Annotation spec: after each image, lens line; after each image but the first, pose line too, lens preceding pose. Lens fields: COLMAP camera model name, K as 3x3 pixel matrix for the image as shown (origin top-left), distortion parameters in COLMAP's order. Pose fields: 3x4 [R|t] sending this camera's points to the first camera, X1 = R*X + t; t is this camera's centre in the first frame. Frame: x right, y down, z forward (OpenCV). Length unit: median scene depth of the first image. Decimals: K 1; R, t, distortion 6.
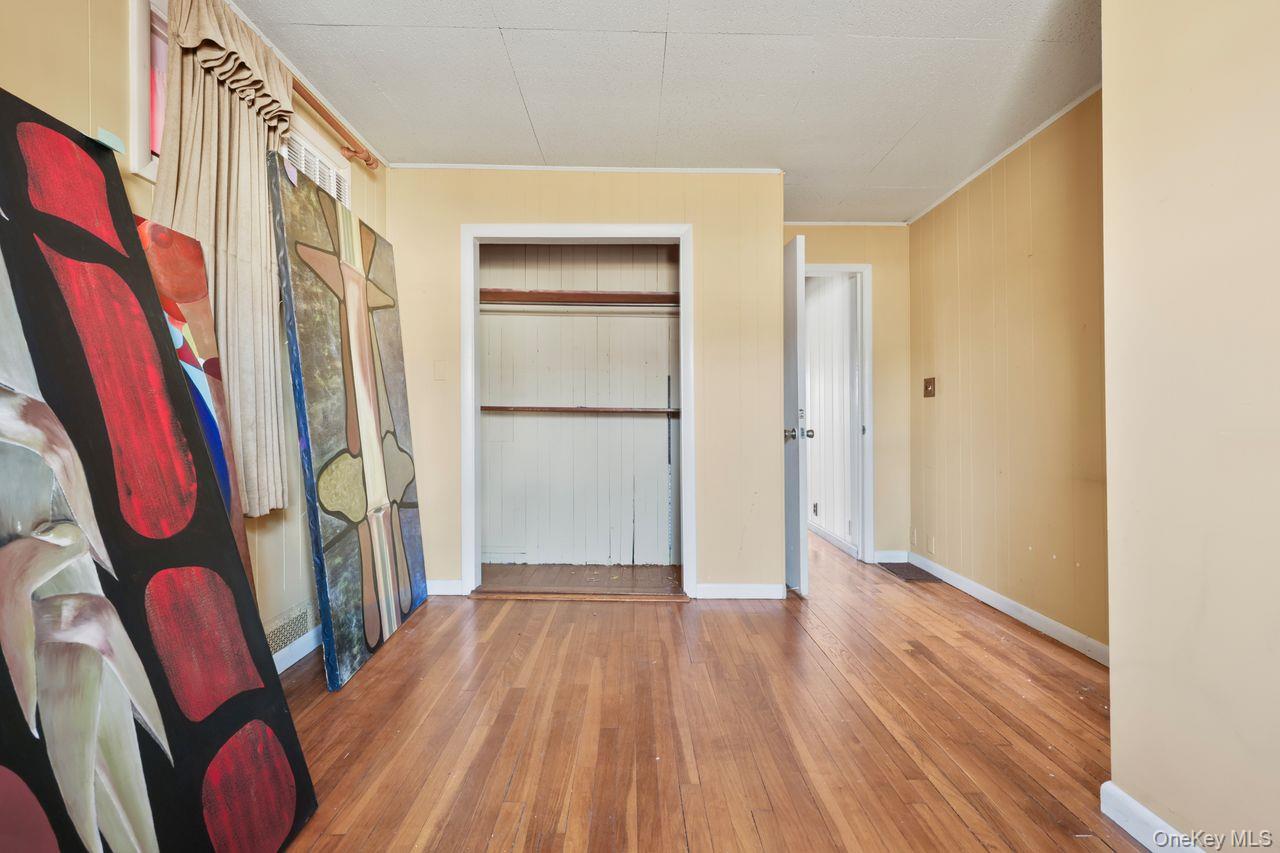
lens RADIAL K [[525.5, 0, 643.0], [0, 525.5, 425.3], [0, 0, 1]] dist [-0.001064, -0.000579]
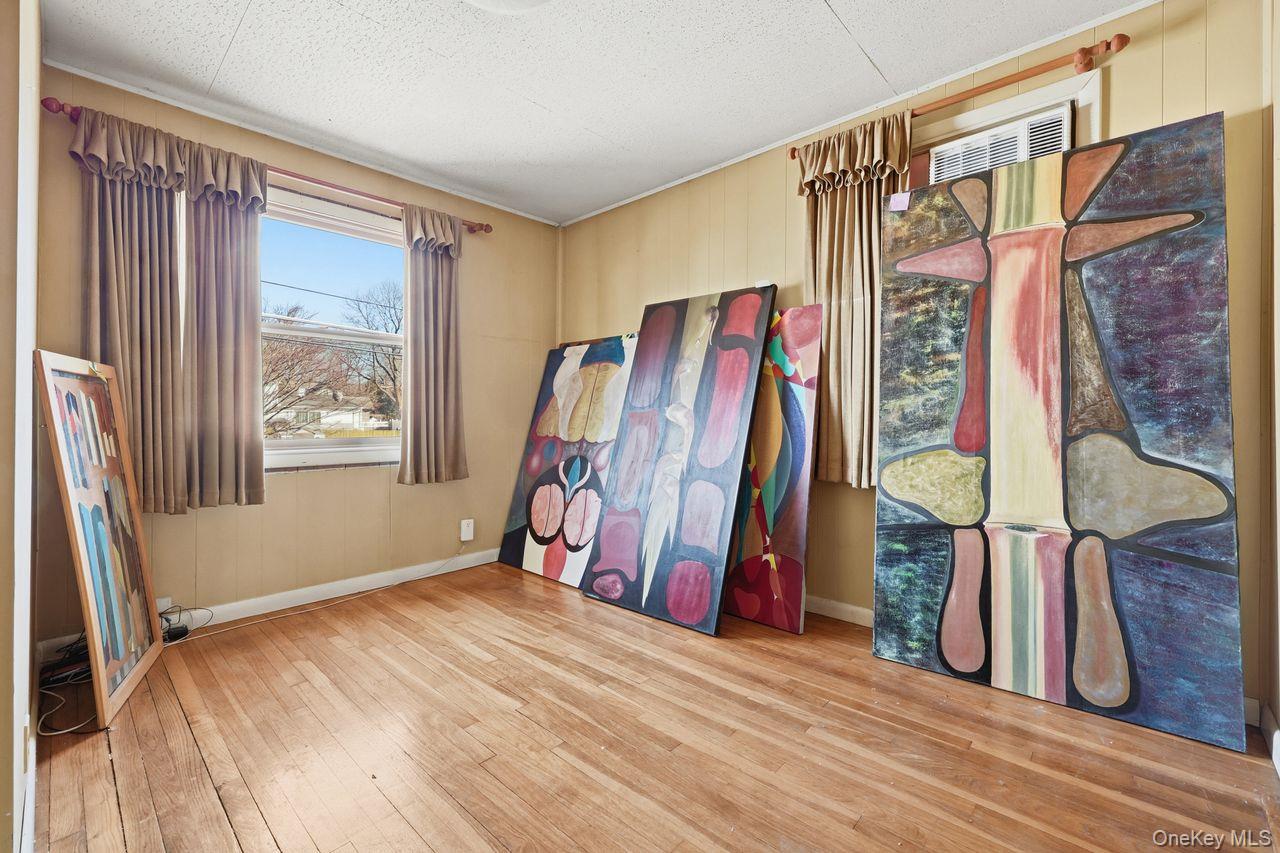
lens RADIAL K [[525.5, 0, 644.1], [0, 525.5, 423.9], [0, 0, 1]] dist [-0.001064, -0.000579]
pose [[-0.676938, 0.005791, -0.736017, 0.625393], [-0.005714, 0.999898, 0.013122, -0.003235], [0.736018, 0.013089, -0.676836, 1.516590]]
